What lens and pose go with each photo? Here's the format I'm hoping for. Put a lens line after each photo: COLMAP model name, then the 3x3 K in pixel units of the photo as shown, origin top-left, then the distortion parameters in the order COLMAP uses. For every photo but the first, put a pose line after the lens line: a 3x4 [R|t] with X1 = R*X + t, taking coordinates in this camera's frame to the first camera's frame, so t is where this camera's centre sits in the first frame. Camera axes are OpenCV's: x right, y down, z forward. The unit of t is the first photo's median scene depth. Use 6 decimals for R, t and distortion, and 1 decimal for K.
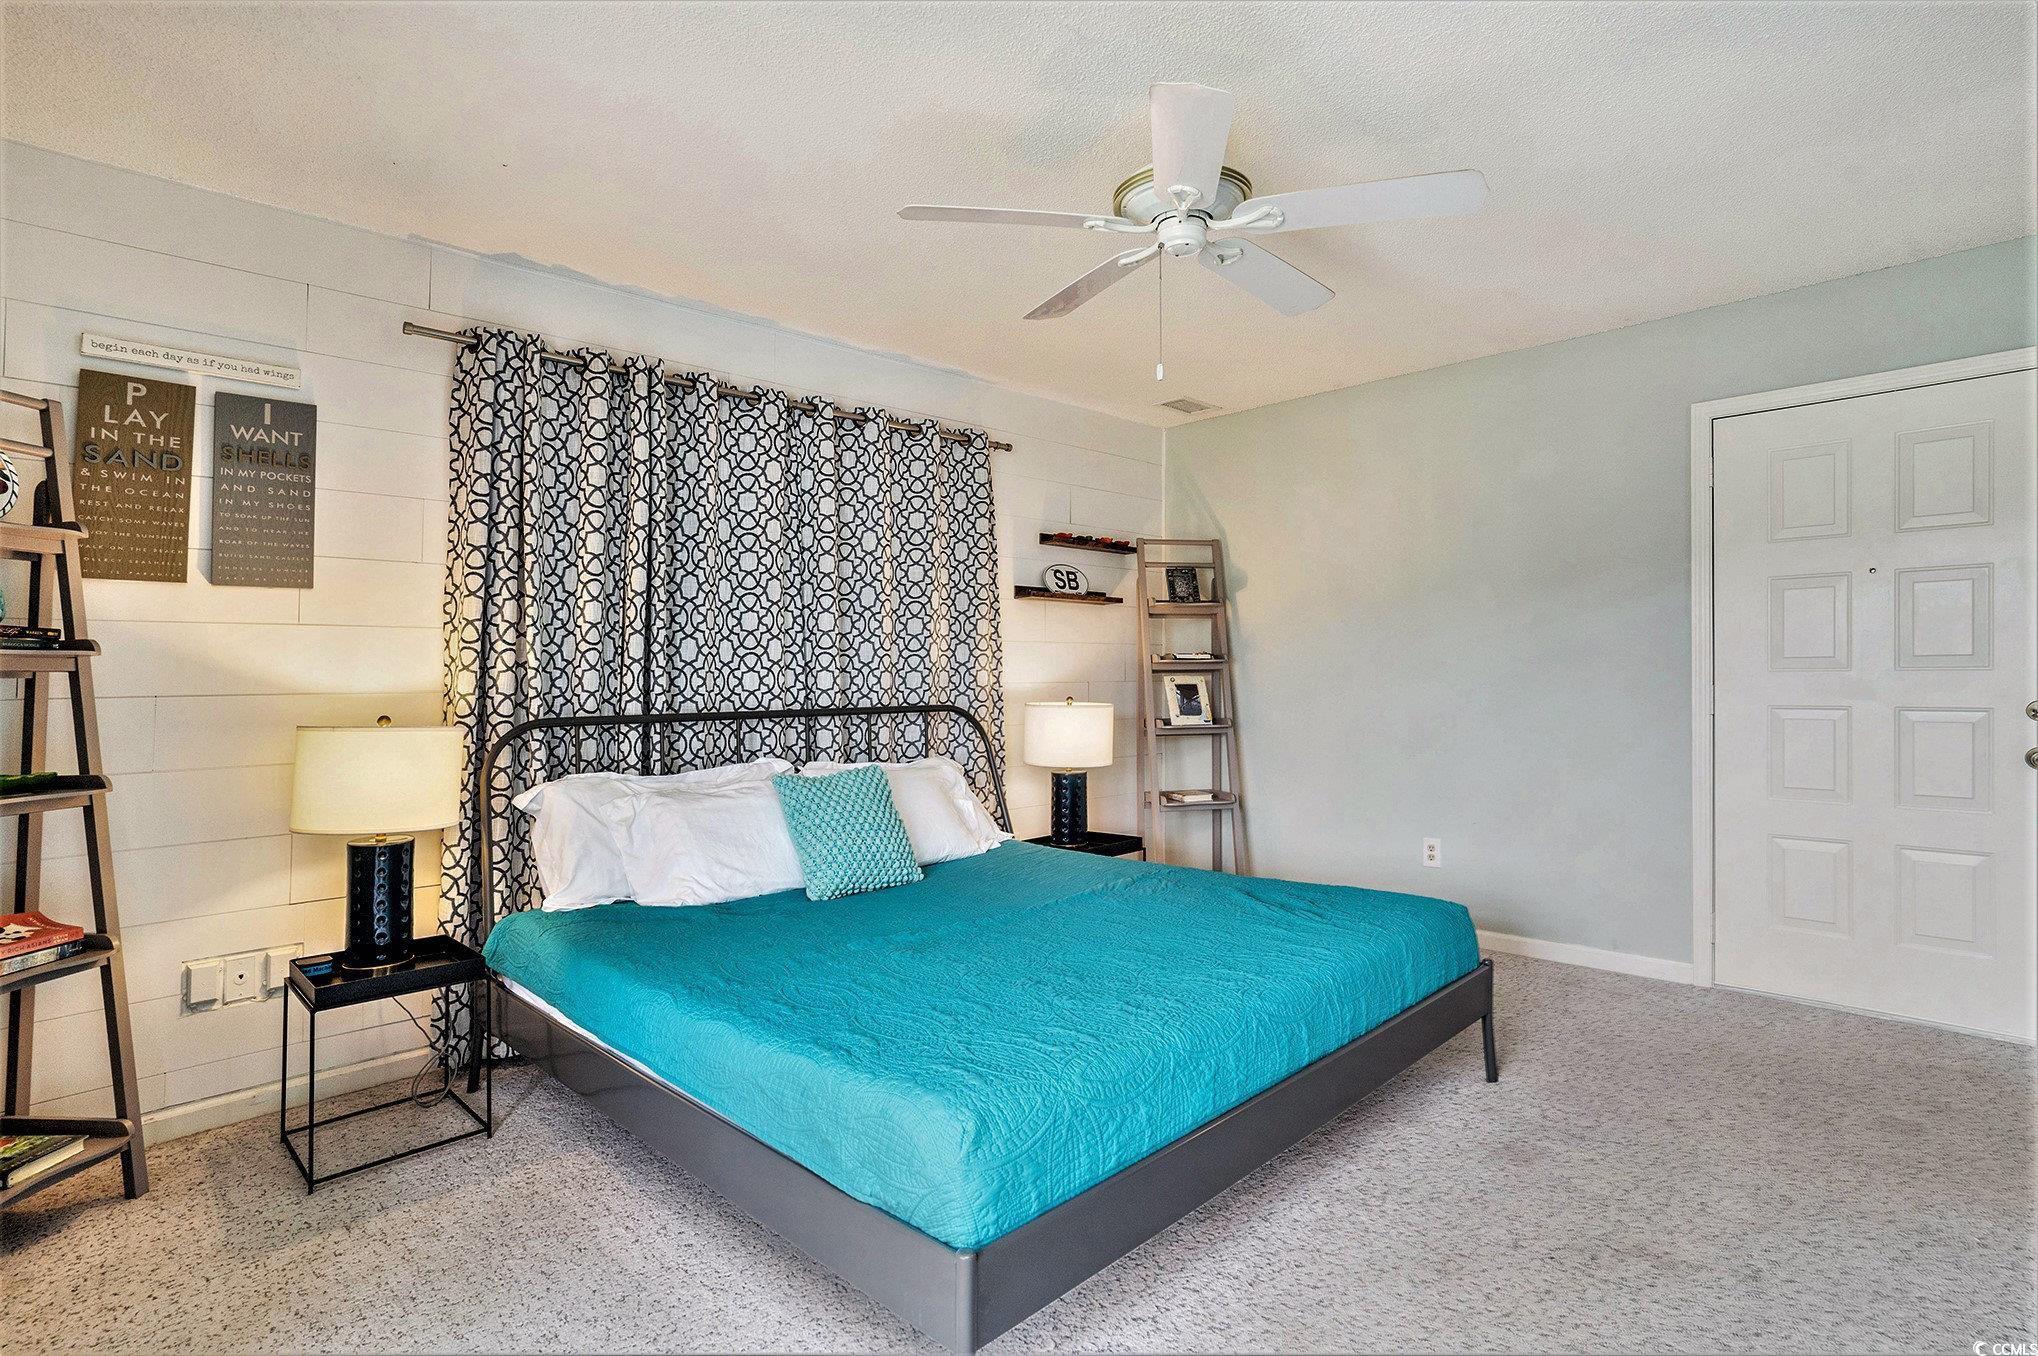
lens RADIAL K [[1007.8, 0, 1026.3], [0, 1007.8, 667.1], [0, 0, 1]] dist [0.000850, 0.000099]
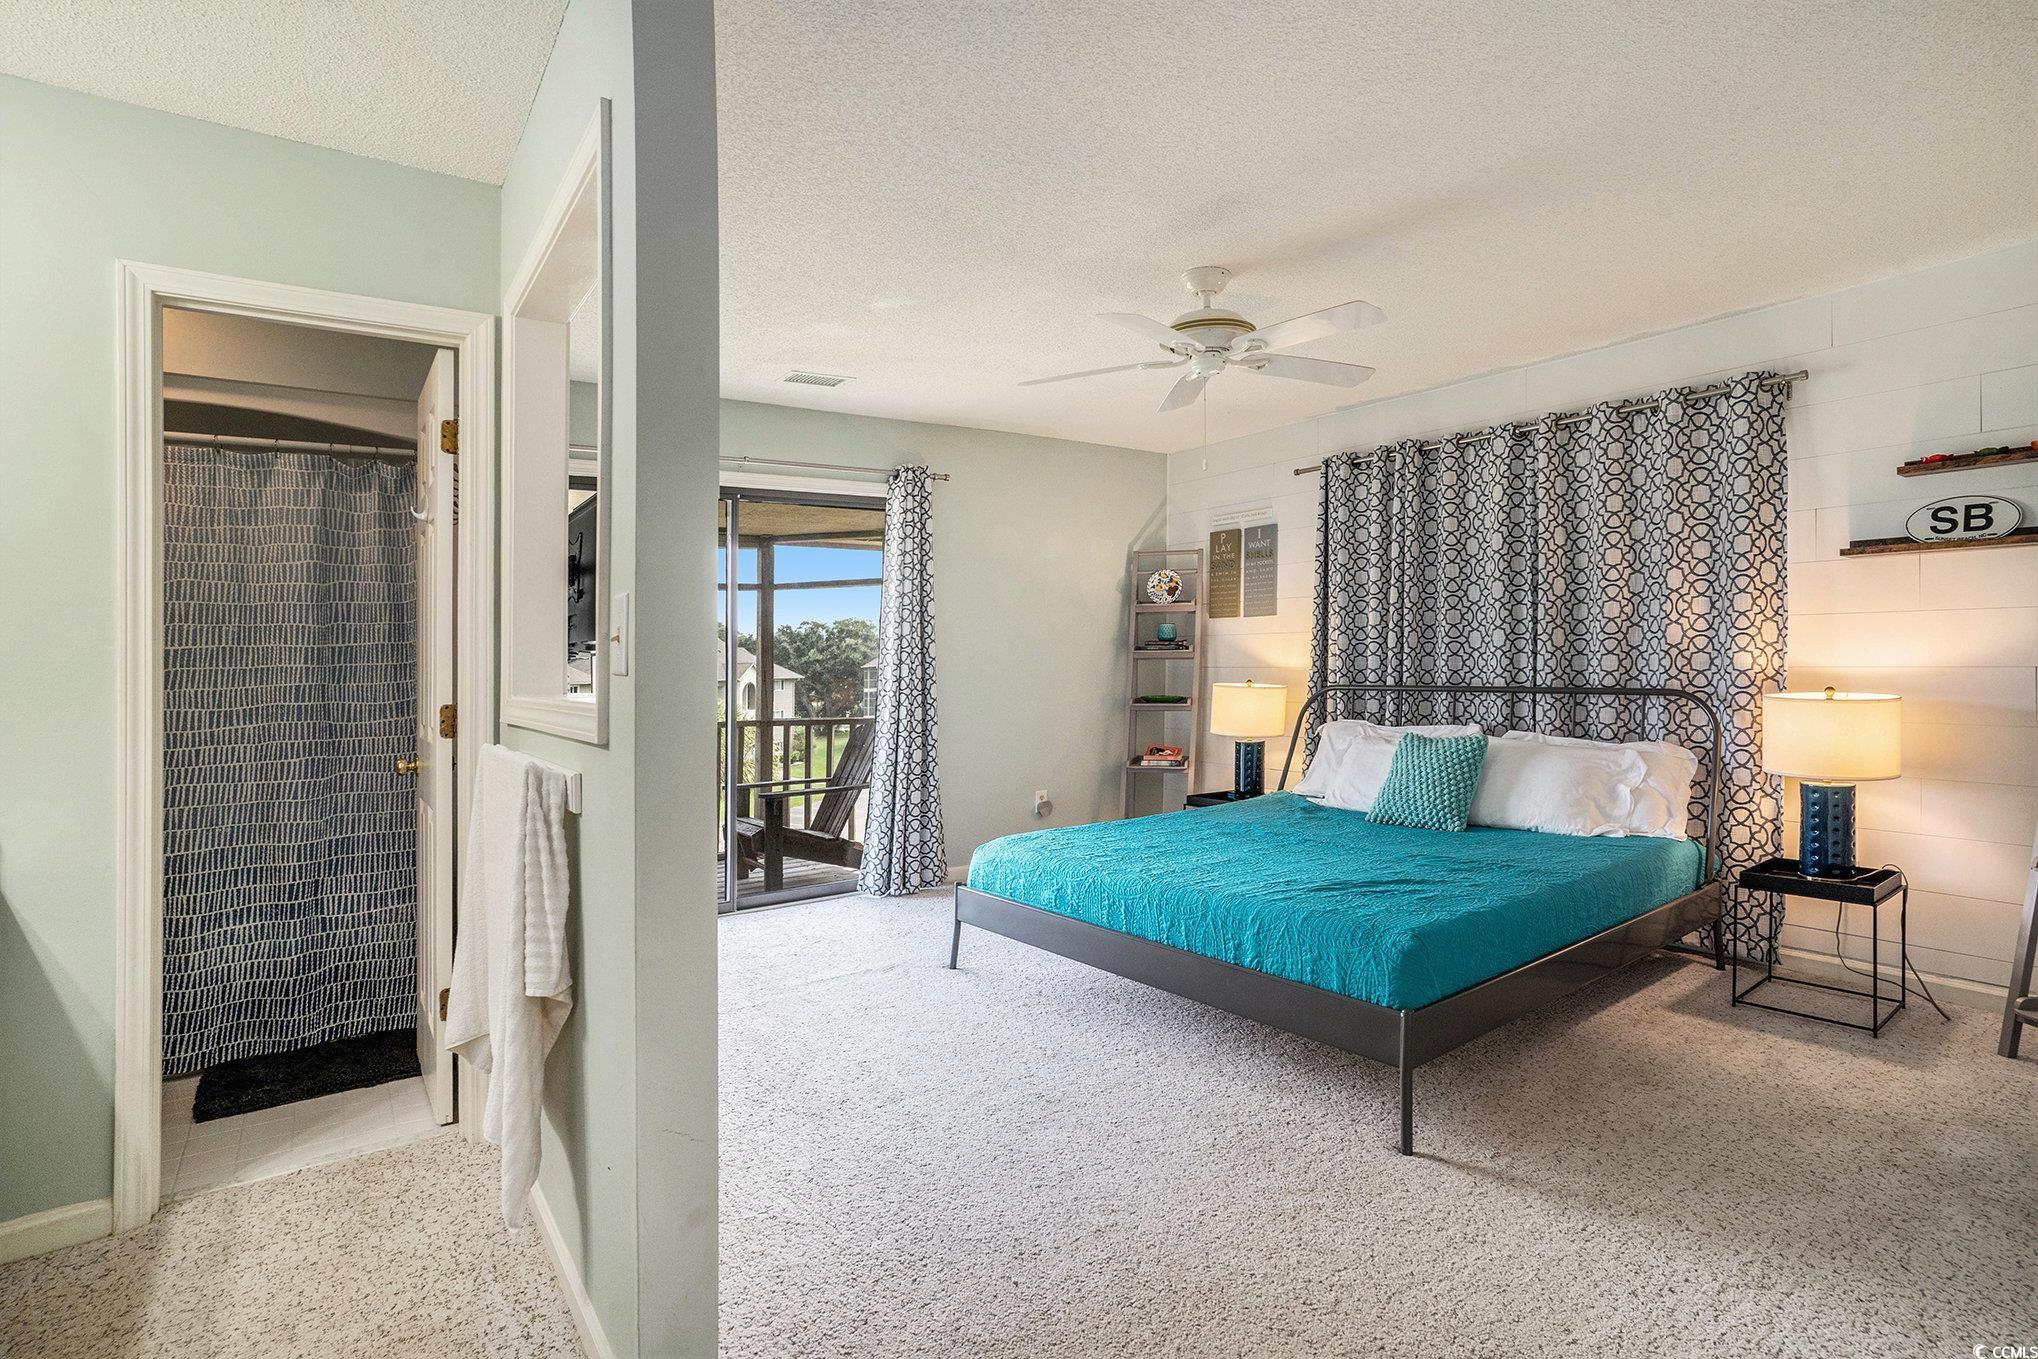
lens RADIAL K [[1007.8, 0, 1024.8], [0, 1007.8, 677.5], [0, 0, 1]] dist [0.000850, 0.000099]
pose [[-0.112020, 0.025358, -0.993382, 1.040240], [0.022184, 0.999489, 0.023013, -0.009066], [0.993458, -0.019459, -0.112525, 0.560108]]
